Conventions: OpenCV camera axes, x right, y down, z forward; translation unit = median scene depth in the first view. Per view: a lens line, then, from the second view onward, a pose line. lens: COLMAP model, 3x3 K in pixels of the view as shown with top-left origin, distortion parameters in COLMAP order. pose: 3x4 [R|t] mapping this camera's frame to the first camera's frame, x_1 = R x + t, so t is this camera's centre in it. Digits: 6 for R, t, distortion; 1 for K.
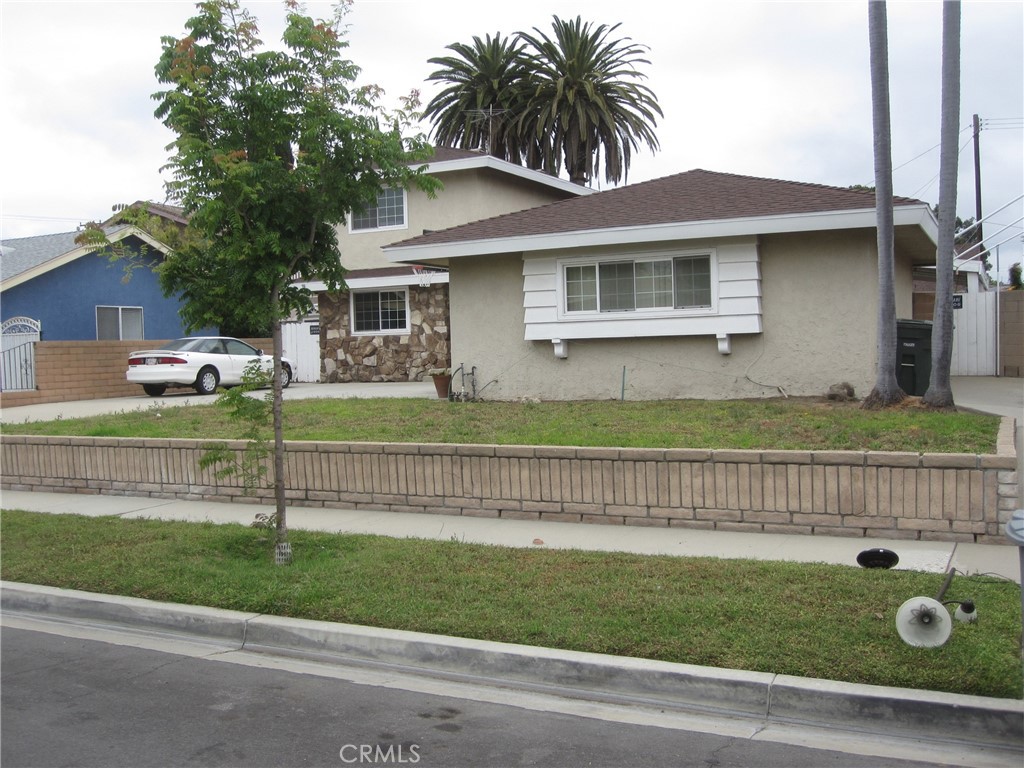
lens RADIAL K [[1018.7, 0, 516.2], [0, 1018.7, 391.4], [0, 0, 1]] dist [-0.060949, 0.000000]
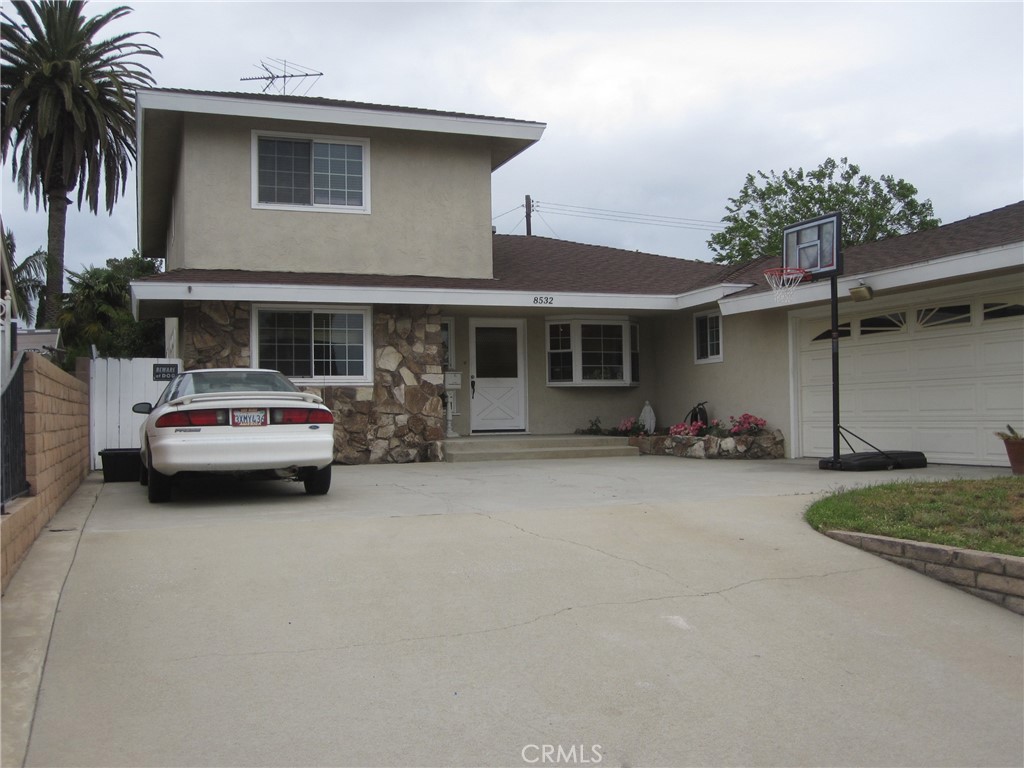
lens RADIAL K [[1018.7, 0, 508.8], [0, 1018.7, 392.9], [0, 0, 1]] dist [-0.060949, 0.000000]
pose [[0.691828, 0.032347, 0.721337, -0.858456], [0.027333, 0.997107, -0.070928, -0.010645], [-0.721545, 0.068786, 0.688942, 0.917294]]
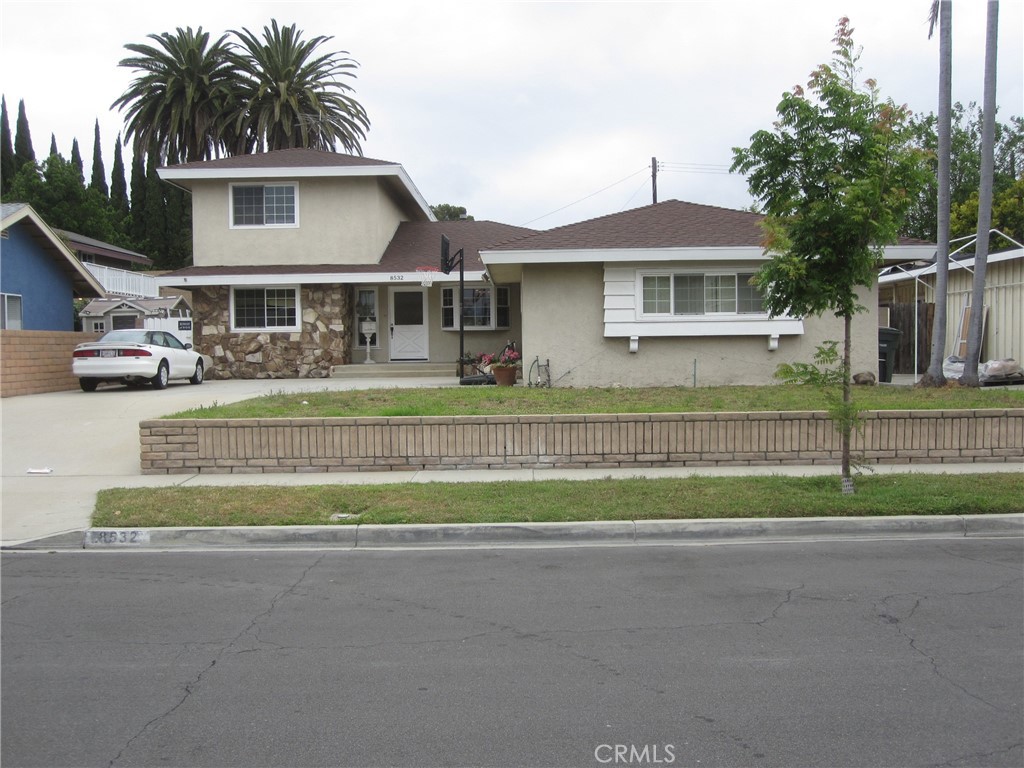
lens RADIAL K [[1018.7, 0, 515.0], [0, 1018.7, 392.7], [0, 0, 1]] dist [-0.060949, 0.000000]
pose [[0.898969, -0.003218, 0.438001, -0.627079], [0.006607, 0.999959, -0.006215, 0.021735], [-0.437963, 0.008481, 0.898953, -0.007635]]
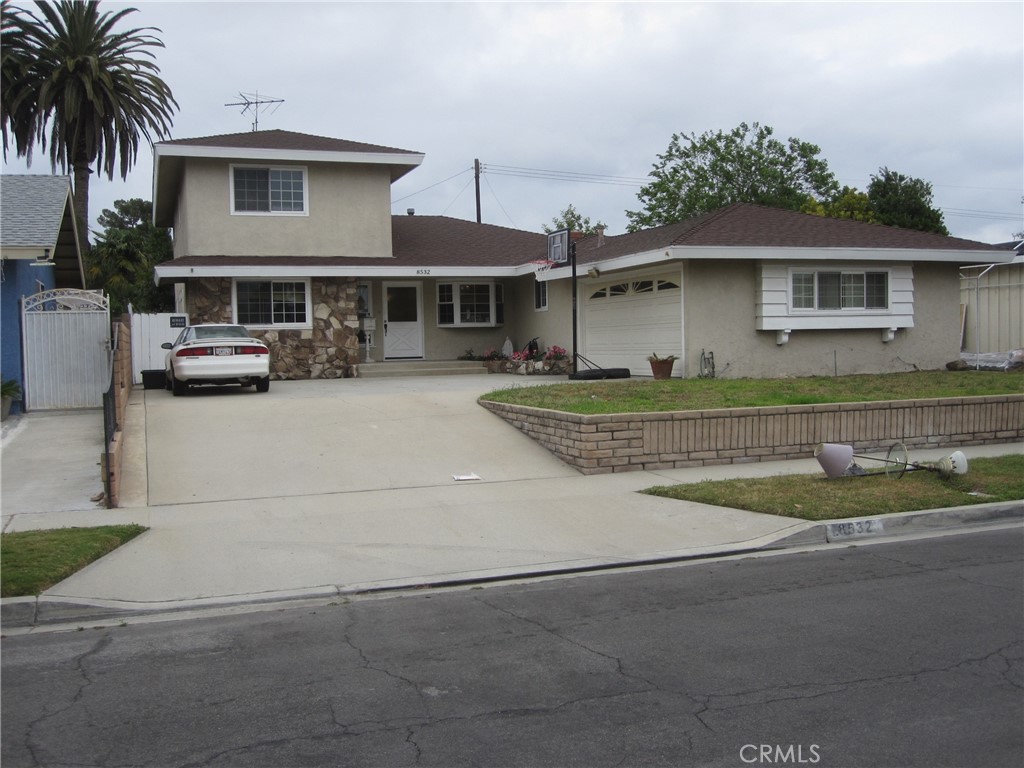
lens RADIAL K [[1018.7, 0, 509.5], [0, 1018.7, 389.9], [0, 0, 1]] dist [-0.060949, 0.000000]
pose [[0.695914, -0.020151, 0.717842, -1.148254], [0.033348, 0.999435, -0.004273, 0.018378], [-0.717350, 0.026912, 0.696193, 0.381940]]
